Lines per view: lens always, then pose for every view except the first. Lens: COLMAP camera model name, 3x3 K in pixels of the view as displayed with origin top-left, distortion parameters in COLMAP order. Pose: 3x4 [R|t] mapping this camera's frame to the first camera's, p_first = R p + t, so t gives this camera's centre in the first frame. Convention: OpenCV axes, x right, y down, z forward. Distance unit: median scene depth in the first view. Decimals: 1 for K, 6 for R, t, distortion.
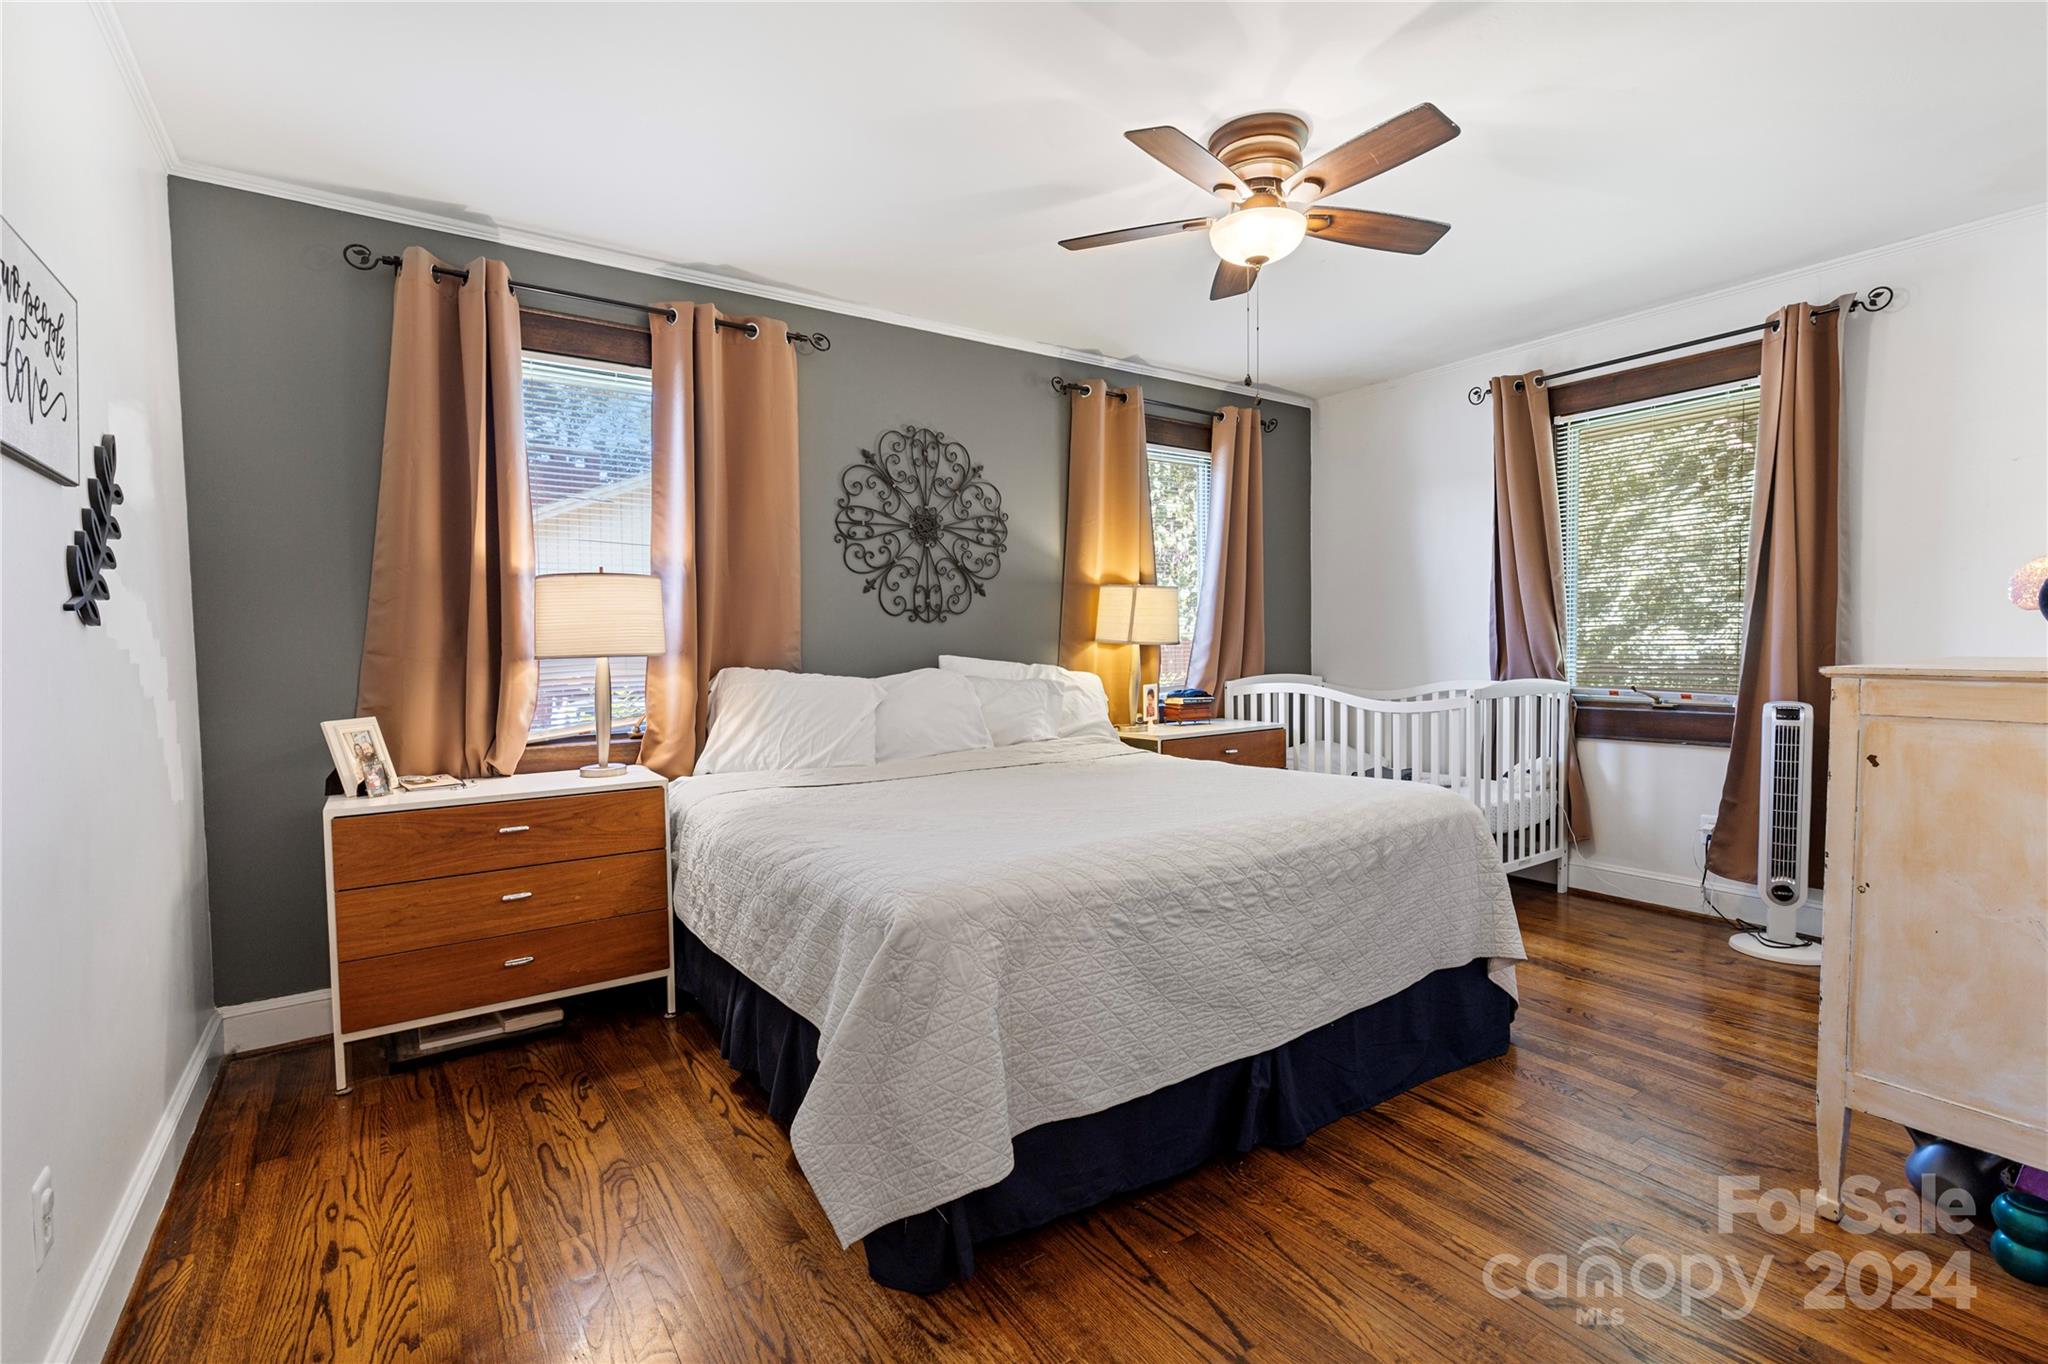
lens RADIAL K [[943.1, 0, 1033.6], [0, 943.1, 629.8], [0, 0, 1]] dist [0.003734, 0.000428]
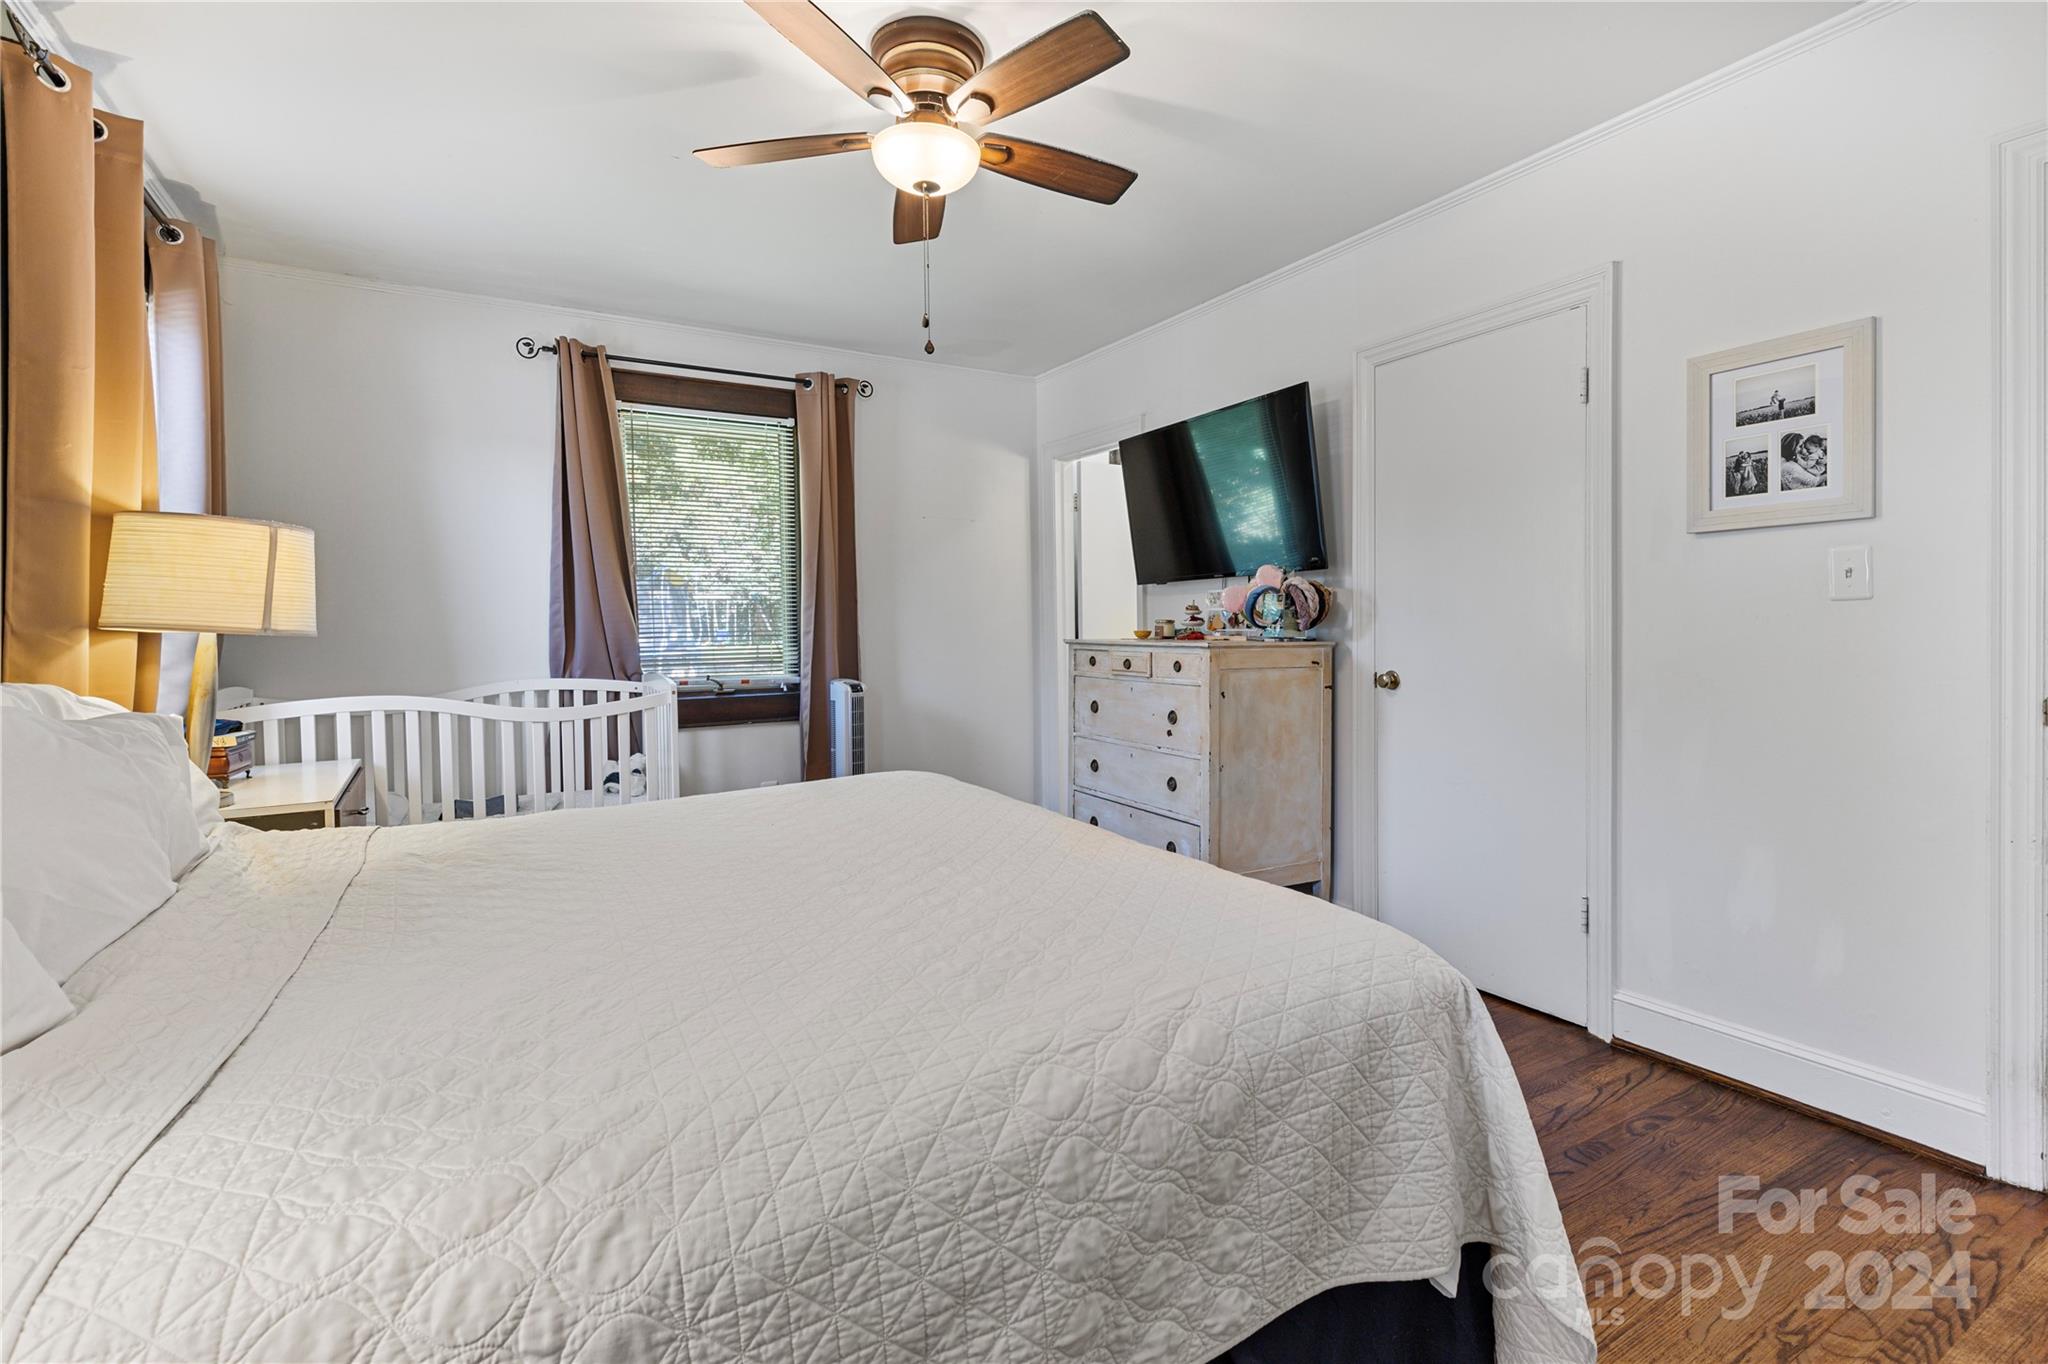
lens RADIAL K [[943.1, 0, 1033.6], [0, 943.1, 629.8], [0, 0, 1]] dist [0.003734, 0.000428]
pose [[0.073988, 0.006519, 0.997238, -0.433175], [-0.004444, 0.999971, -0.006207, 0.013409], [-0.997249, -0.003972, 0.074015, 0.587694]]
